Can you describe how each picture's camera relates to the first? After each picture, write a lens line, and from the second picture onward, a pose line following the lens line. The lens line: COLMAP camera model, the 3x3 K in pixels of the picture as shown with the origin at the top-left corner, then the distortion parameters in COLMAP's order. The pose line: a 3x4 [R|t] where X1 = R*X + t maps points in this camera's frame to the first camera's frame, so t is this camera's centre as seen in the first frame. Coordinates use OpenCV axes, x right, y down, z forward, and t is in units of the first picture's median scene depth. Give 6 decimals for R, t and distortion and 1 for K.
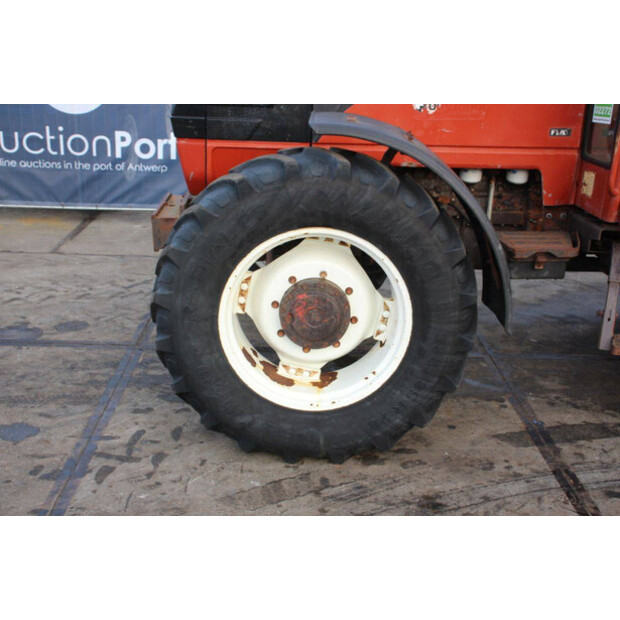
lens RADIAL K [[822.7, 0, 311.6], [0, 822.7, 312.9], [0, 0, 1]] dist [0.064977, 0.000000]
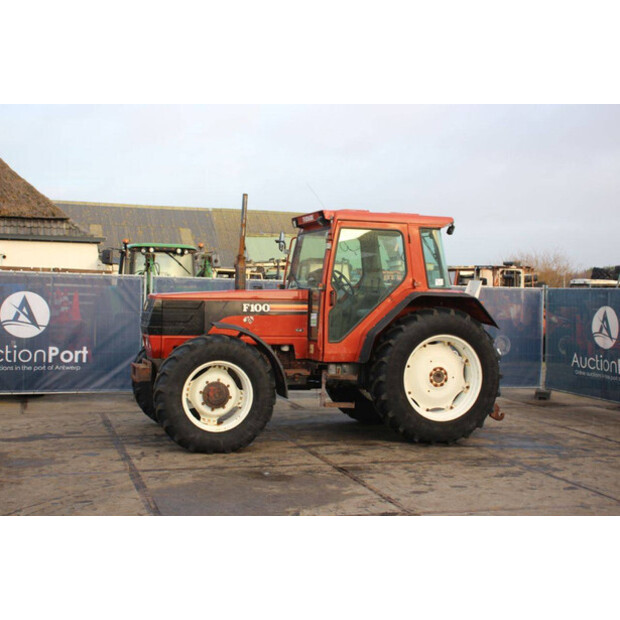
lens RADIAL K [[884.4, 0, 313.0], [0, 884.4, 311.9], [0, 0, 1]] dist [0.127946, 0.000000]
pose [[0.959914, -0.014713, 0.279908, -0.448348], [0.094027, 0.957659, -0.272118, 0.502108], [-0.264053, 0.287529, 0.920654, -1.628892]]
